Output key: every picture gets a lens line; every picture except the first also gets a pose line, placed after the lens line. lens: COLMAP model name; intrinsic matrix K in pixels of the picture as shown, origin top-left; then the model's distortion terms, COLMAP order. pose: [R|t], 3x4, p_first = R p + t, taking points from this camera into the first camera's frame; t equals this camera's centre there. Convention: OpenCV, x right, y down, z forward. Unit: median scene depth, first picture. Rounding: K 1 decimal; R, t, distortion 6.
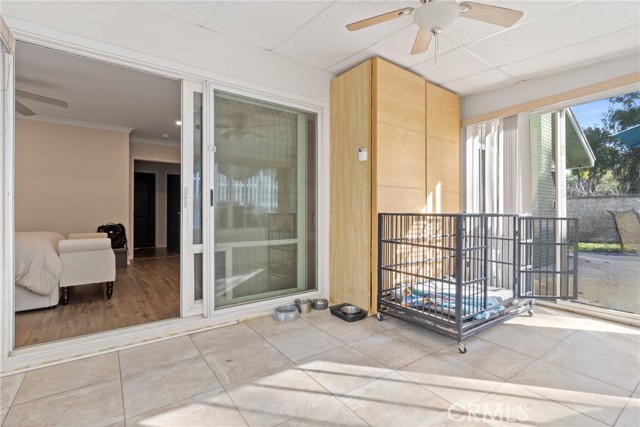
lens RADIAL K [[298.4, 0, 322.1], [0, 298.4, 214.3], [0, 0, 1]] dist [-0.000105, -0.000295]
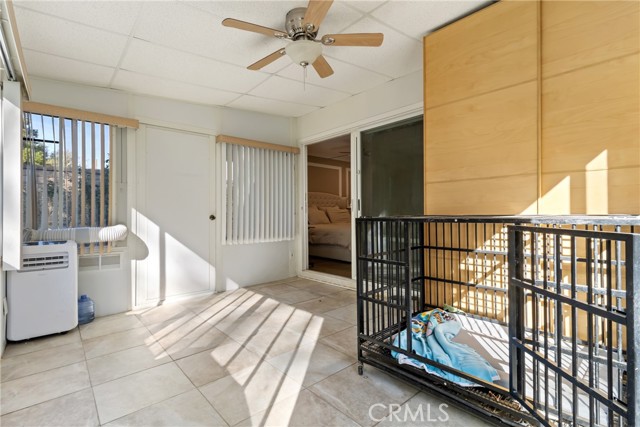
lens RADIAL K [[298.4, 0, 322.7], [0, 298.4, 211.0], [0, 0, 1]] dist [-0.000105, -0.000295]
pose [[0.102504, -0.009665, -0.994686, 0.947574], [-0.003204, 0.999944, -0.010046, -0.006629], [0.994727, 0.004217, 0.102468, 0.565455]]
